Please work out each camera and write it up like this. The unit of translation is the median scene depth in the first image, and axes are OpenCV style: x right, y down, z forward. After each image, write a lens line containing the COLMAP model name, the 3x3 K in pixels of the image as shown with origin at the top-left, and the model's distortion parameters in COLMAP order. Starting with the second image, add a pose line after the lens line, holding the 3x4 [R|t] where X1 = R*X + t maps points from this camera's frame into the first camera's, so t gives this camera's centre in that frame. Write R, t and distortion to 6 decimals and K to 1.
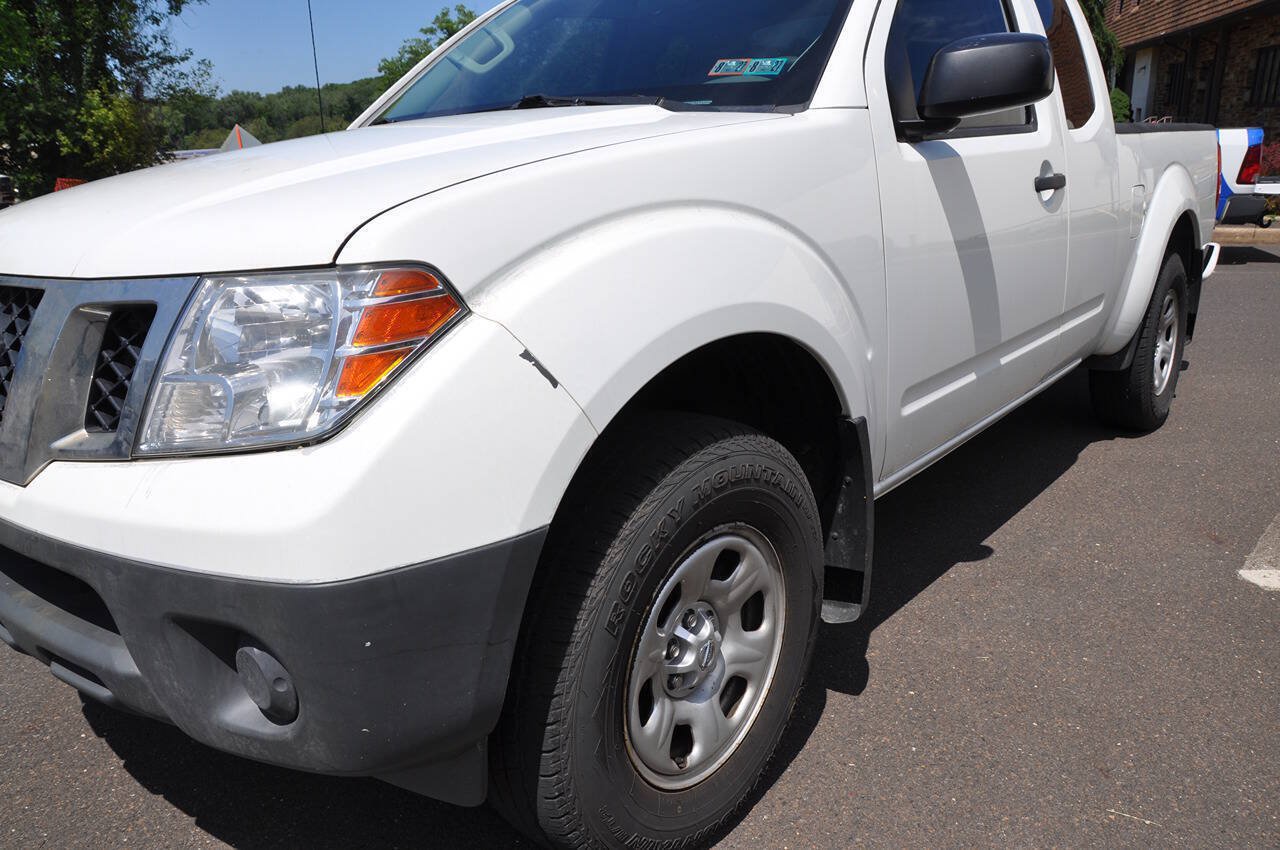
lens RADIAL K [[974.1, 0, 615.2], [0, 974.1, 424.3], [0, 0, 1]] dist [-0.151485, 0.096492]
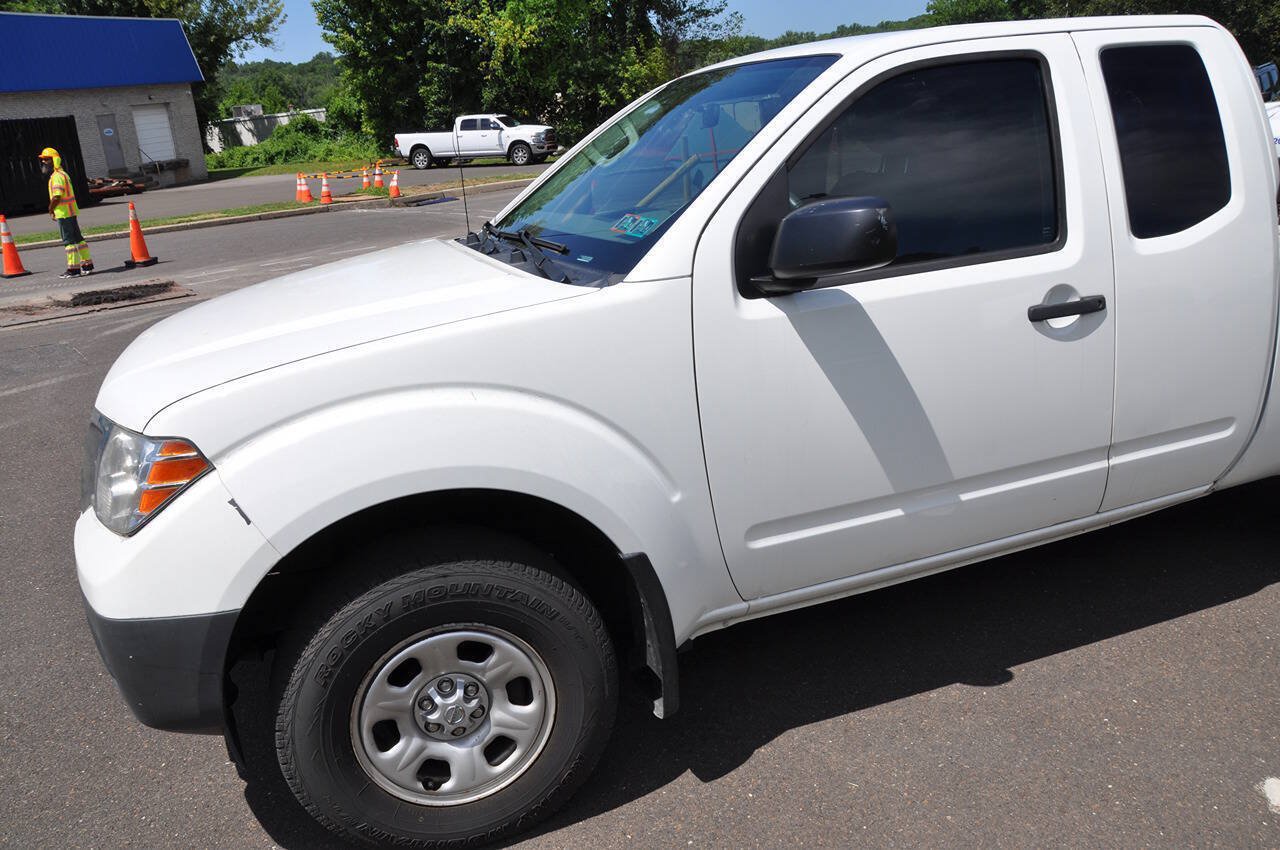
lens RADIAL K [[974.1, 0, 630.8], [0, 974.1, 445.3], [0, 0, 1]] dist [-0.151485, 0.096492]
pose [[0.869712, 0.137191, -0.474109, 0.813737], [-0.100165, 0.989664, 0.102630, -0.264561], [0.483289, -0.041770, 0.874464, -0.017487]]
